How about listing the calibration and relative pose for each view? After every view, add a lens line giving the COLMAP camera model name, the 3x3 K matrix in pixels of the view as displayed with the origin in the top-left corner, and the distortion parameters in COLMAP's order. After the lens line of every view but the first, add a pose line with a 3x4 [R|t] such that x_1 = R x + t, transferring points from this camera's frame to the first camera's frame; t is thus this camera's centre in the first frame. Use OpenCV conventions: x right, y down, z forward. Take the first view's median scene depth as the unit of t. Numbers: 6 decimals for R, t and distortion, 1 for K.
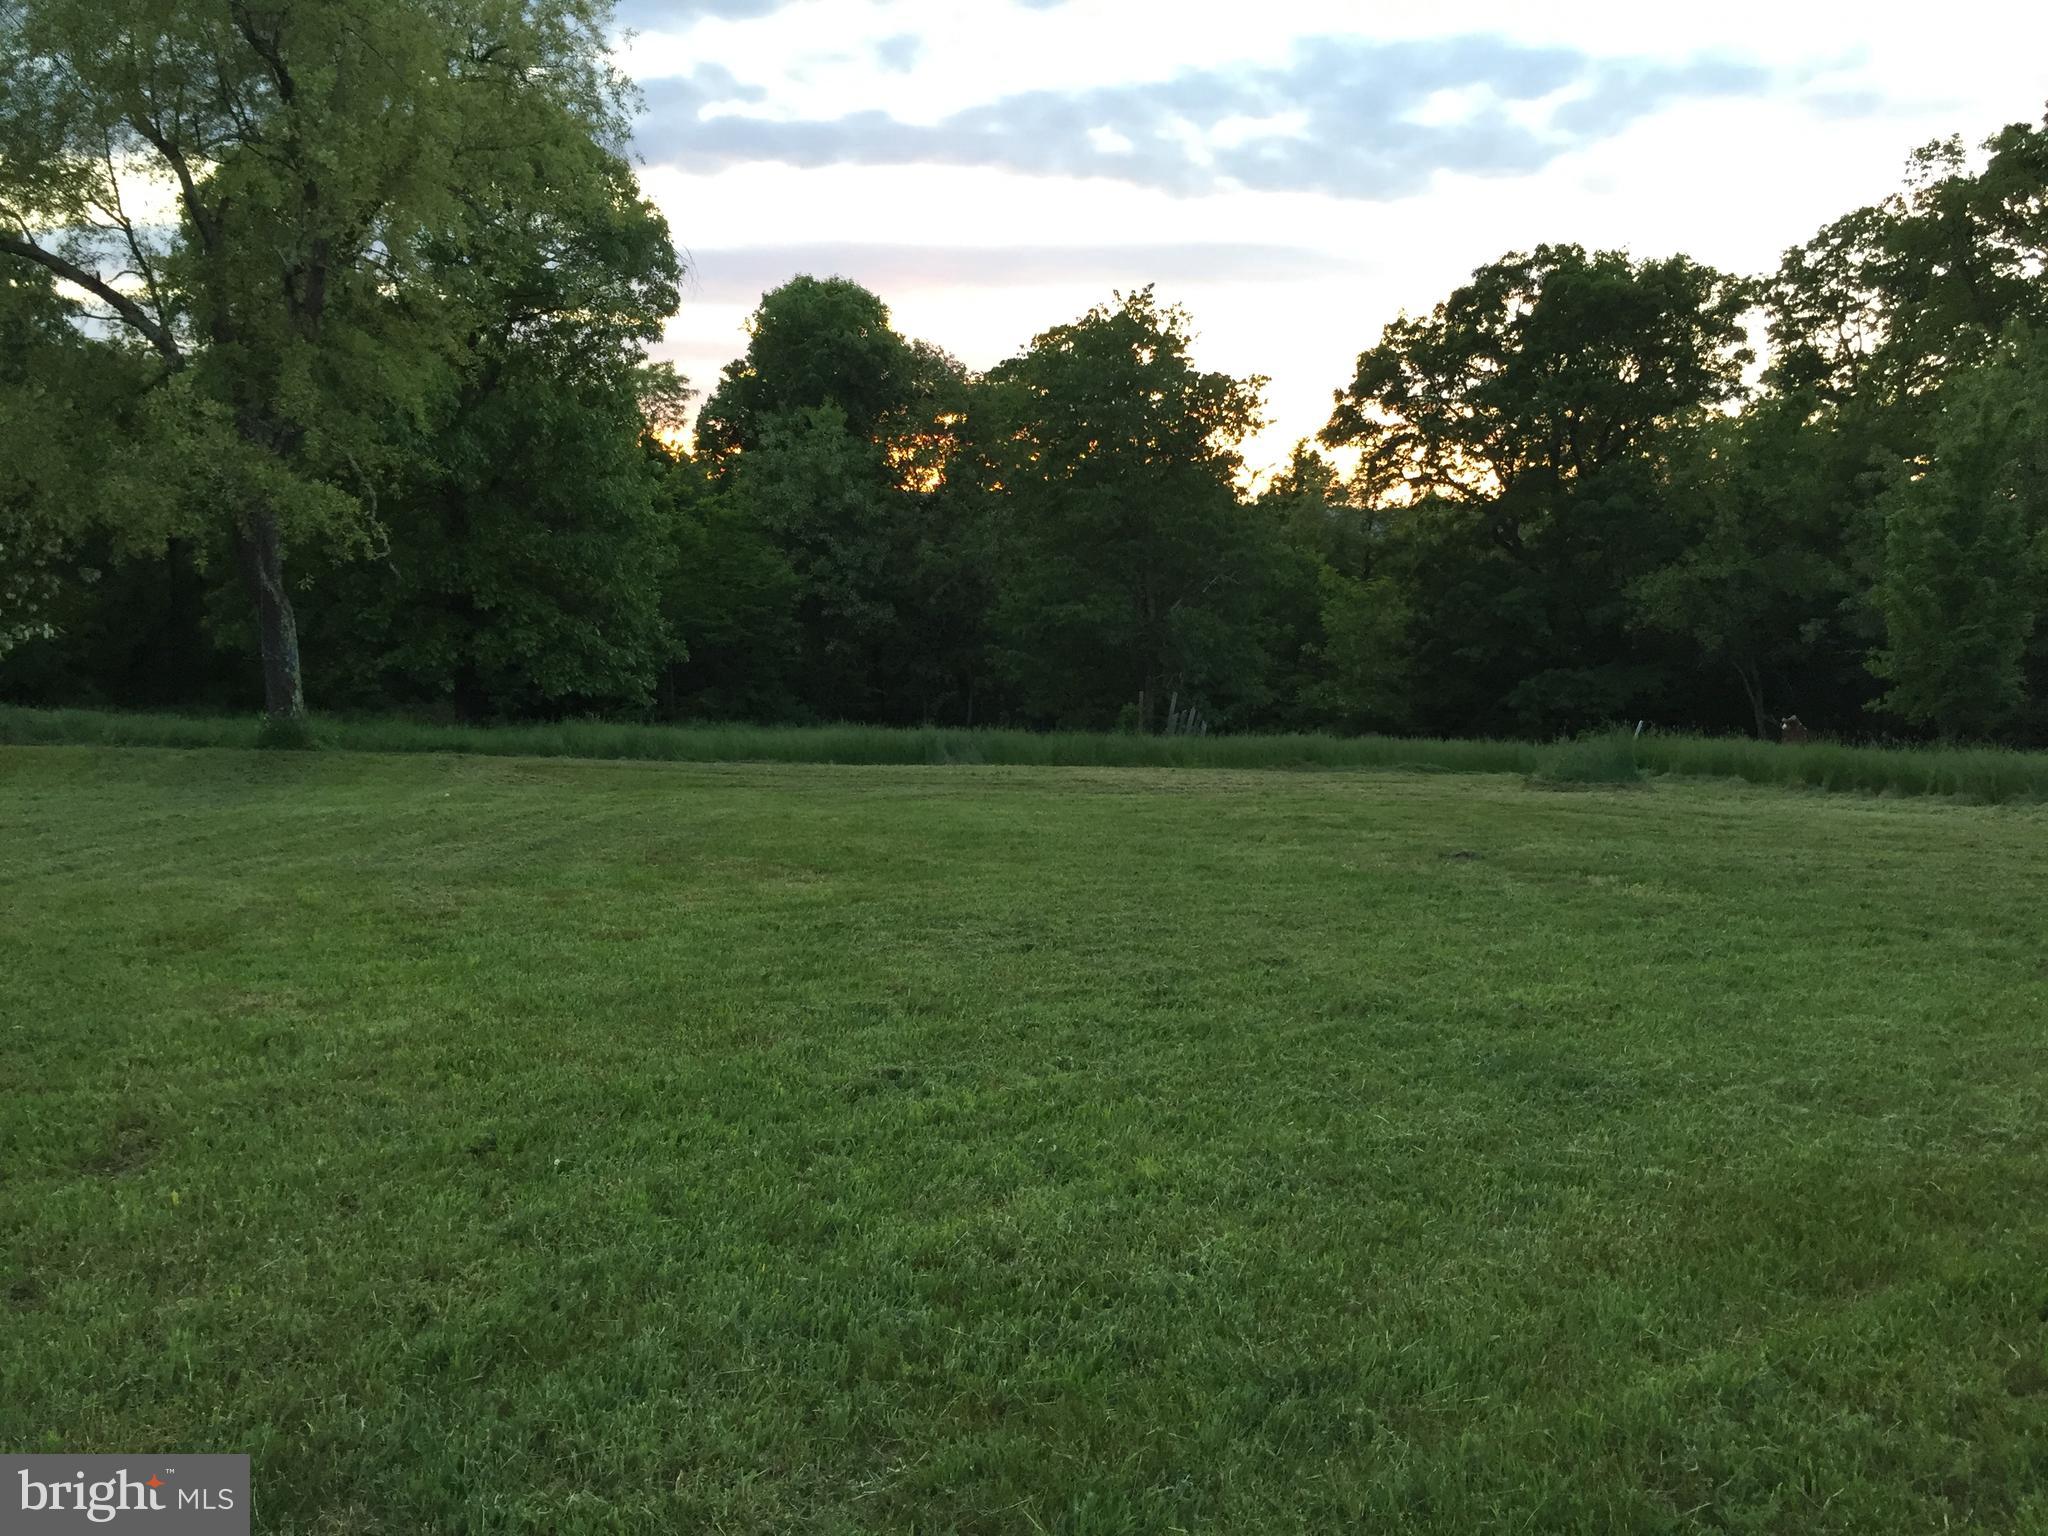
lens RADIAL K [[1738.2, 0, 1034.7], [0, 1738.2, 772.5], [0, 0, 1]] dist [0.084078, -0.116948]
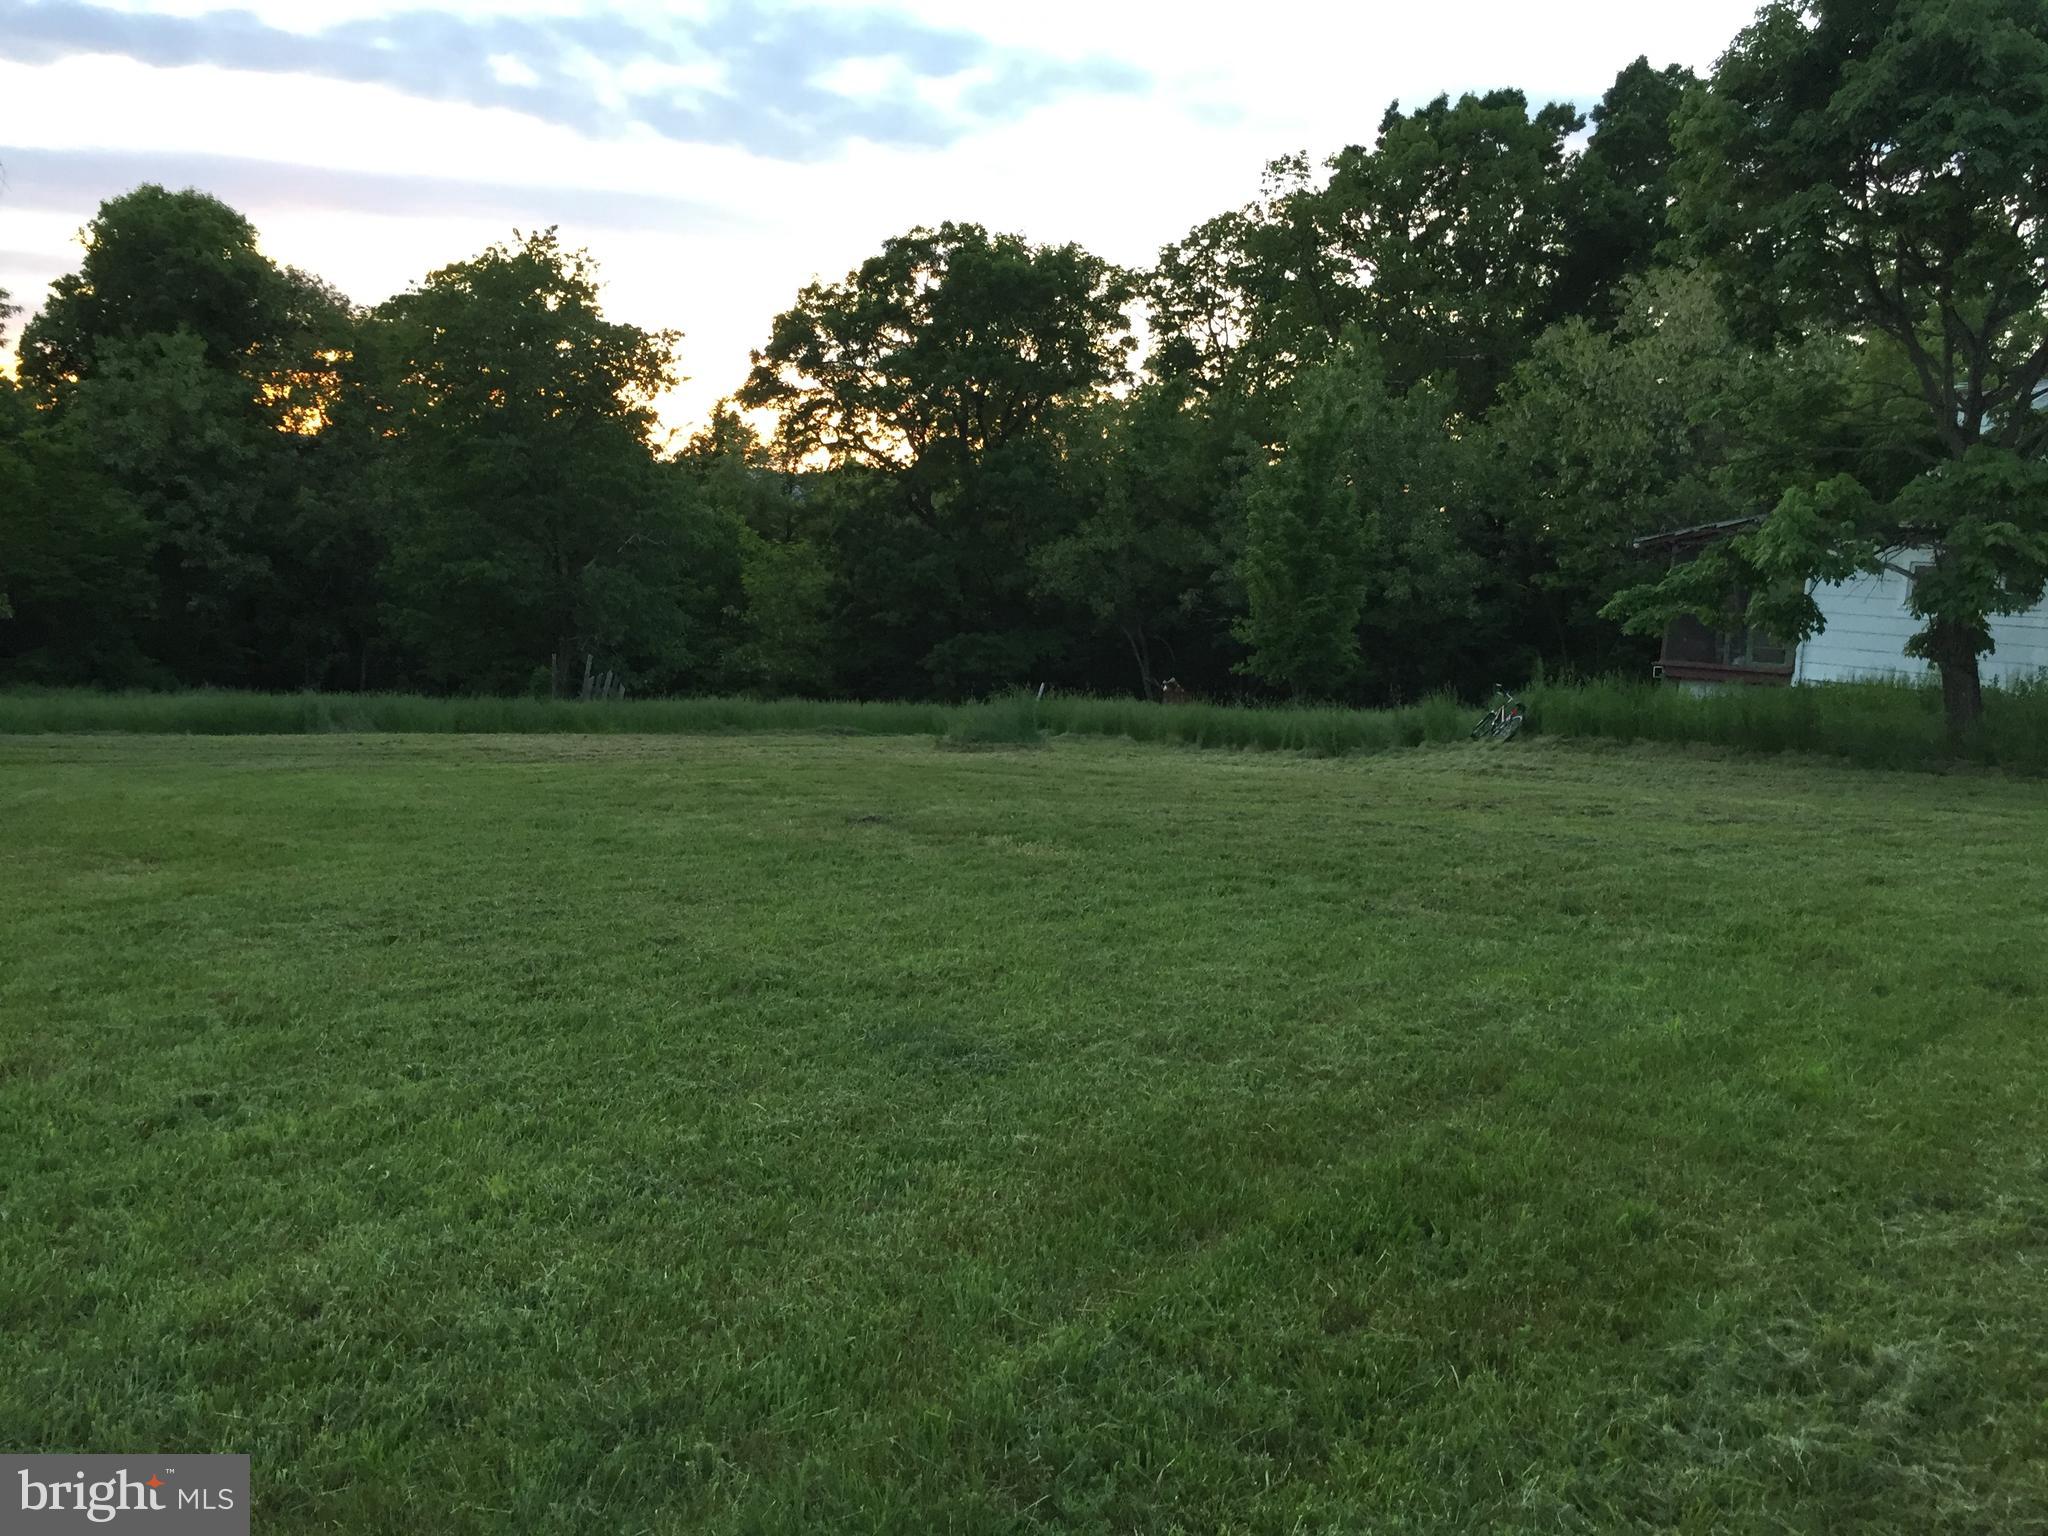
lens RADIAL K [[1732.9, 0, 1029.3], [0, 1732.9, 774.3], [0, 0, 1]] dist [0.076320, -0.104324]
pose [[0.948641, -0.020819, 0.315669, 0.006995], [0.013562, 0.999591, 0.025170, -0.001084], [-0.316064, -0.019596, 0.948535, 0.008340]]
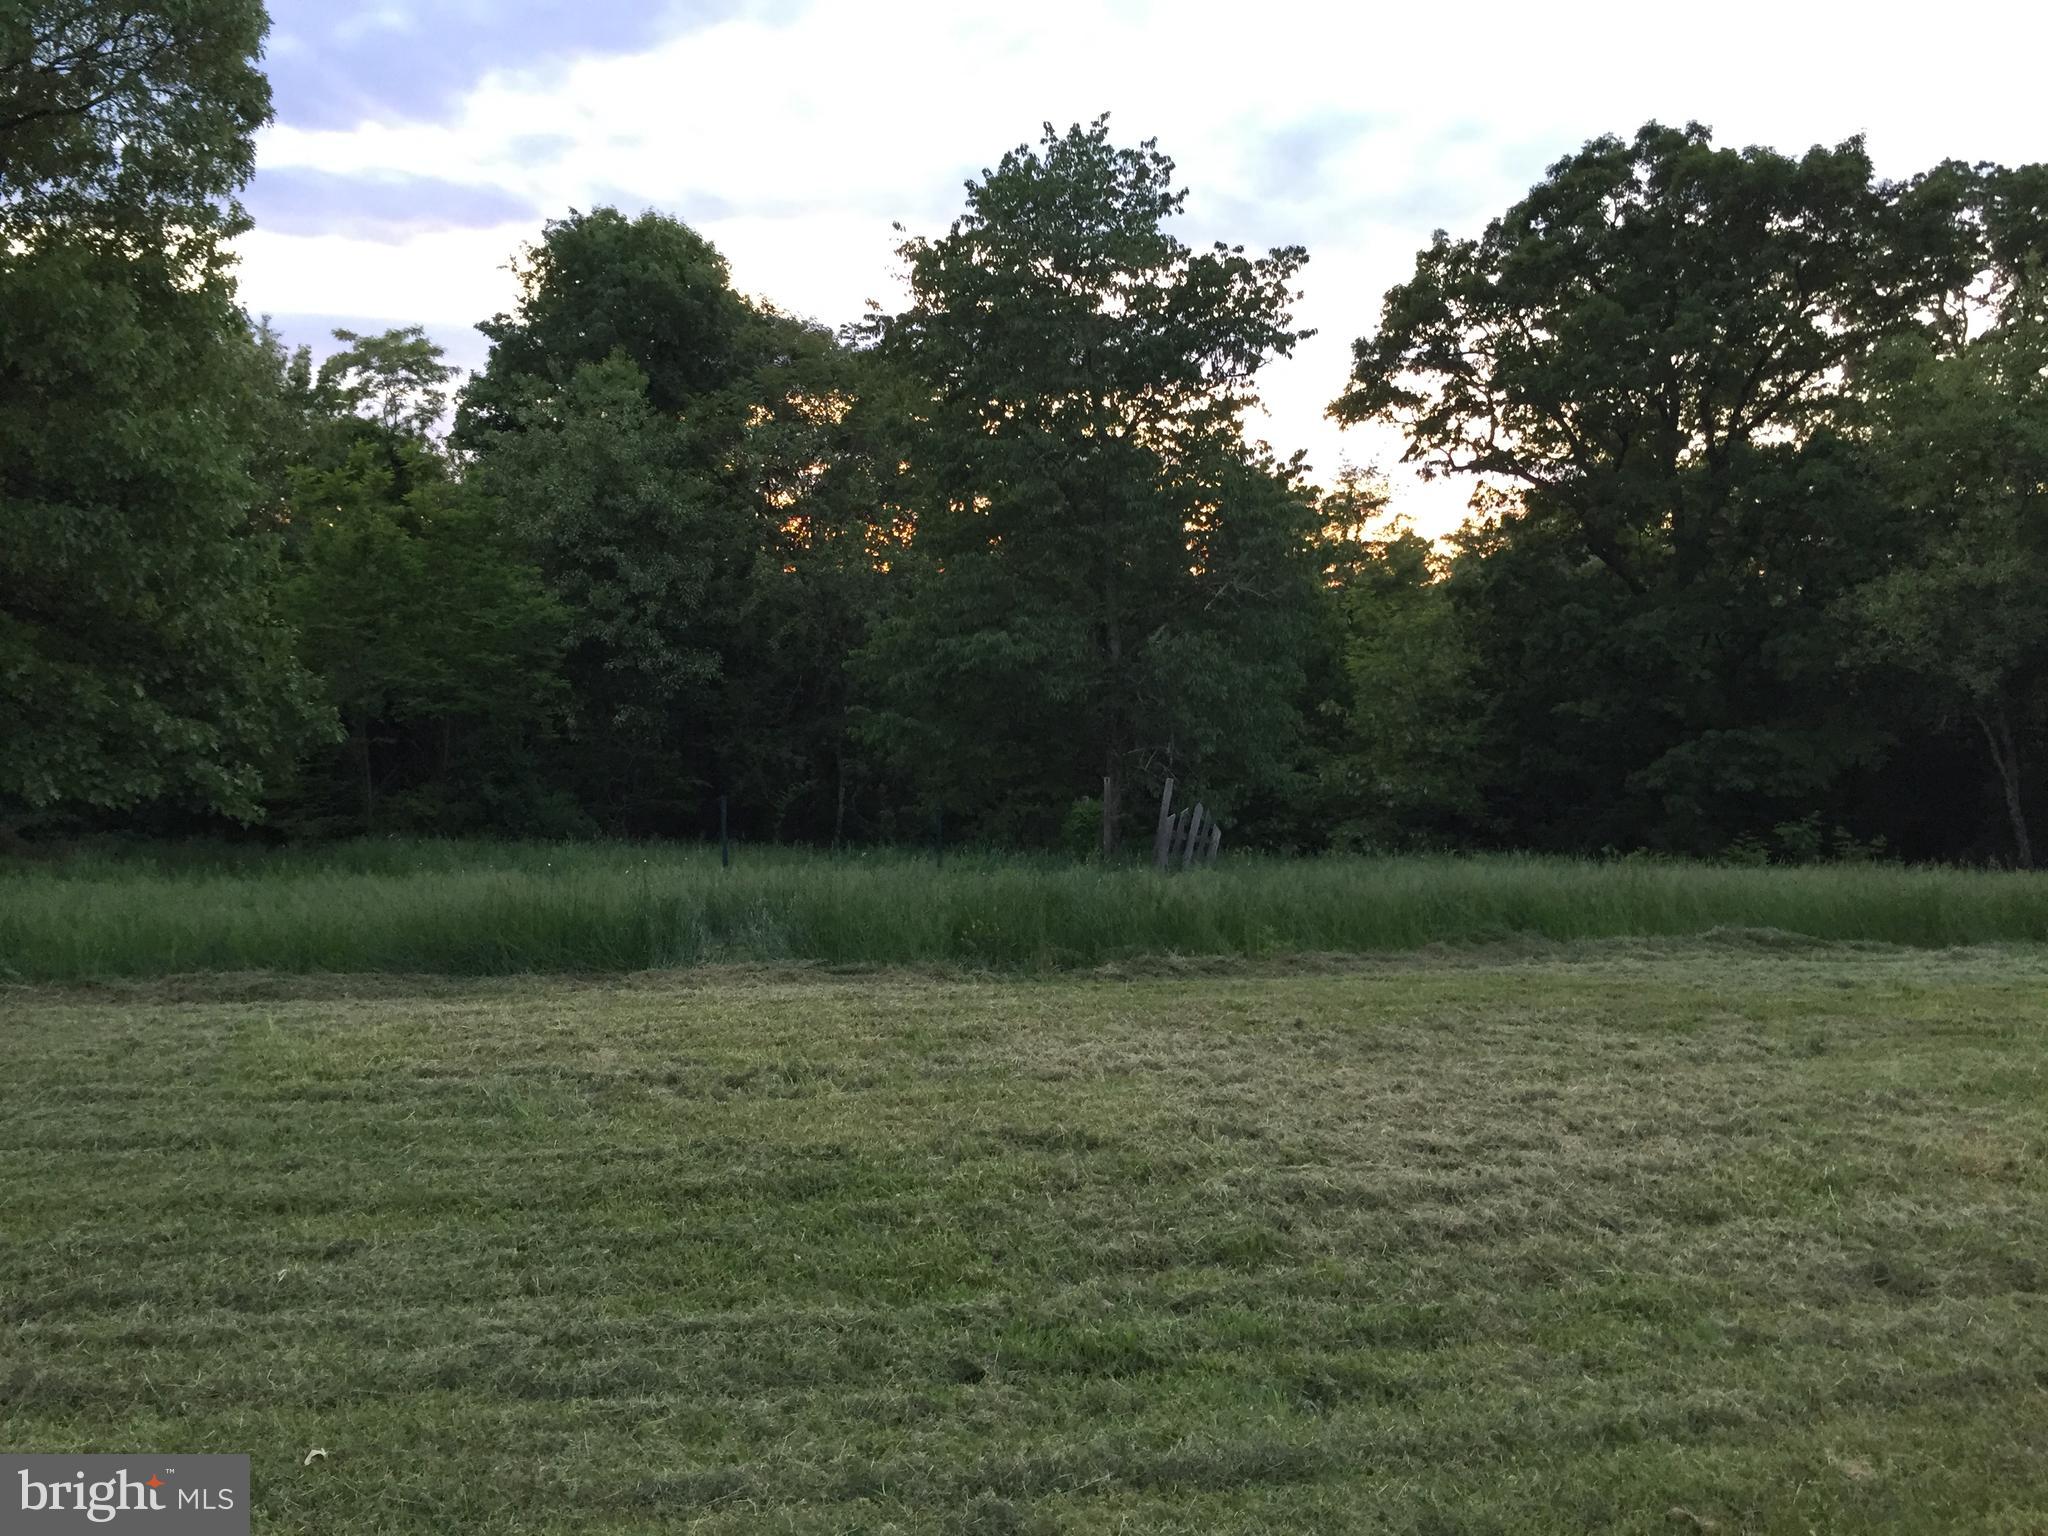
lens RADIAL K [[1738.2, 0, 1034.7], [0, 1738.2, 772.5], [0, 0, 1]] dist [0.084078, -0.116948]
pose [[0.998642, -0.018809, 0.048574, 0.011054], [0.021036, 0.998731, -0.045756, -0.029035], [-0.047652, 0.046716, 0.997771, 0.550764]]
